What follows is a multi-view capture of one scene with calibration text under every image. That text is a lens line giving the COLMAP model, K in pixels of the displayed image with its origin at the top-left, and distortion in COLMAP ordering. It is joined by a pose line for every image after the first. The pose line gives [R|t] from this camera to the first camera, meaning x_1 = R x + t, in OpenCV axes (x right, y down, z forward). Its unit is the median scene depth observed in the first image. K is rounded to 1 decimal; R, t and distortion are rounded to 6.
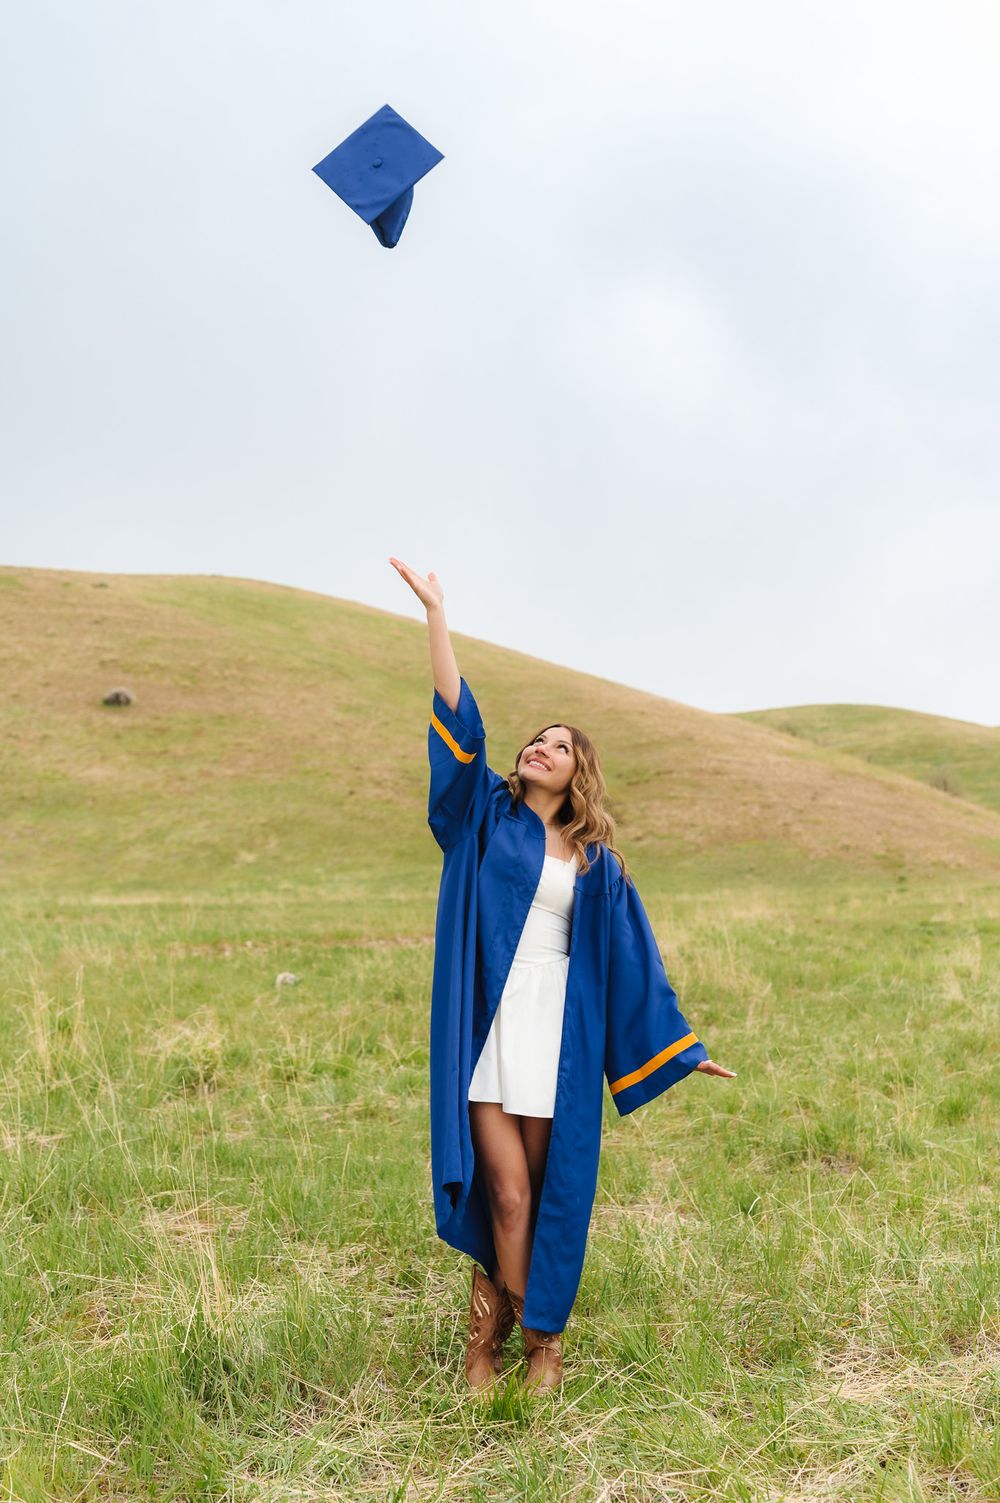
lens RADIAL K [[1629.4, 0, 559.4], [0, 1629.4, 749.7], [0, 0, 1]] dist [-0.005953, -0.015359]
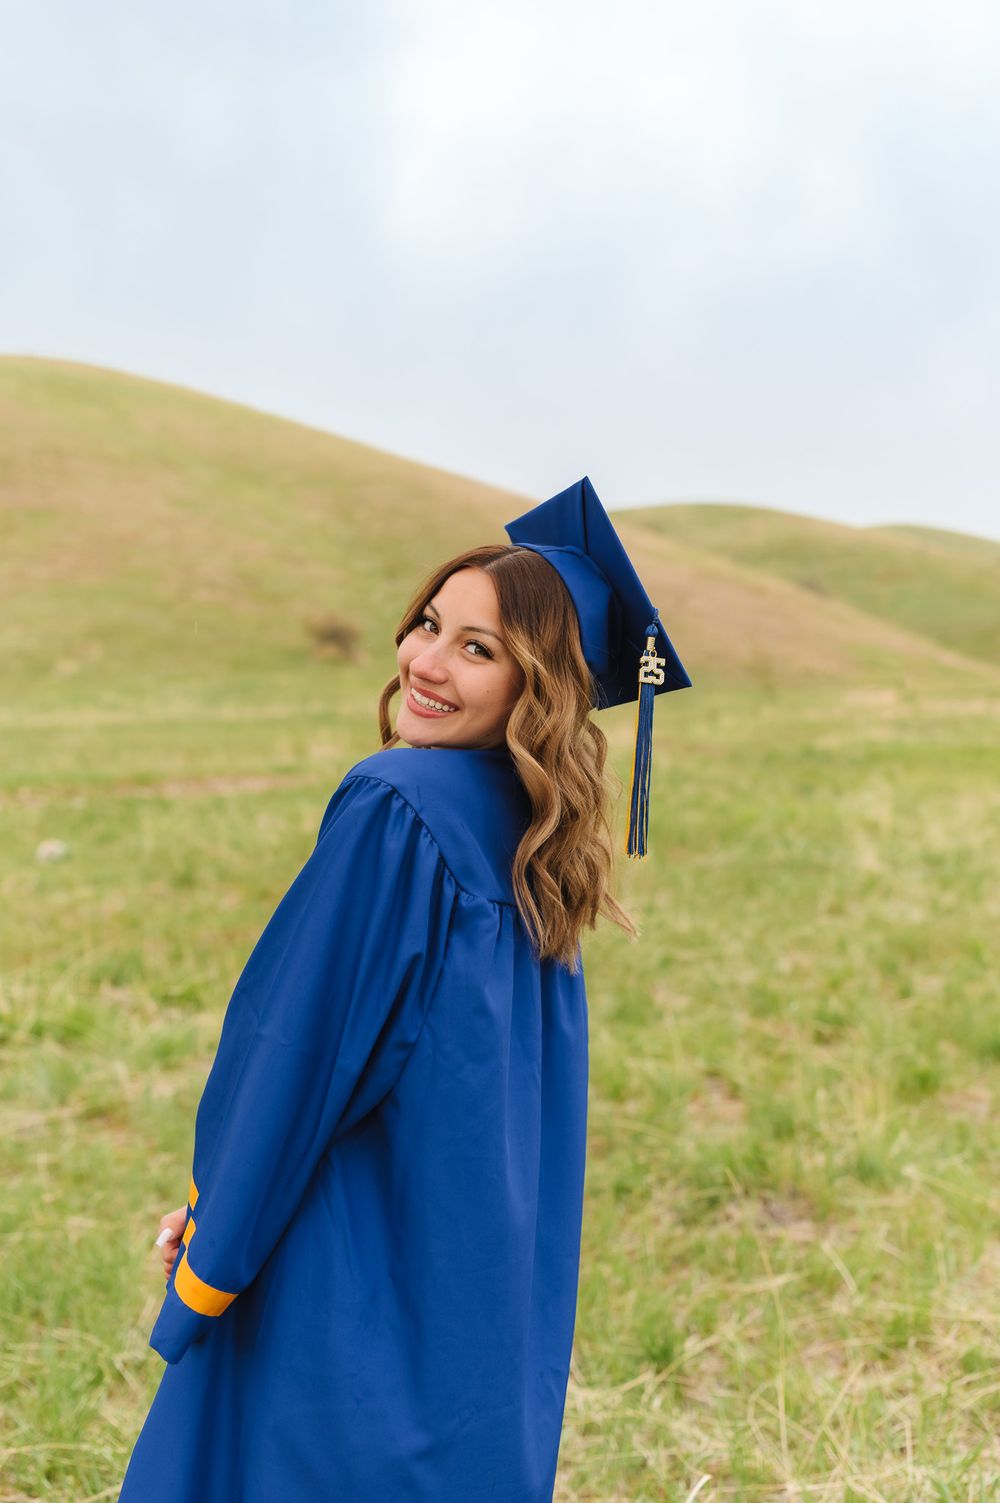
lens RADIAL K [[1629.4, 0, 559.4], [0, 1629.4, 749.7], [0, 0, 1]] dist [-0.005953, -0.015359]
pose [[0.996236, -0.005727, 0.086492, 0.006765], [-0.005158, 0.992130, 0.125105, -0.005977], [-0.086528, -0.125080, 0.988366, 0.109657]]
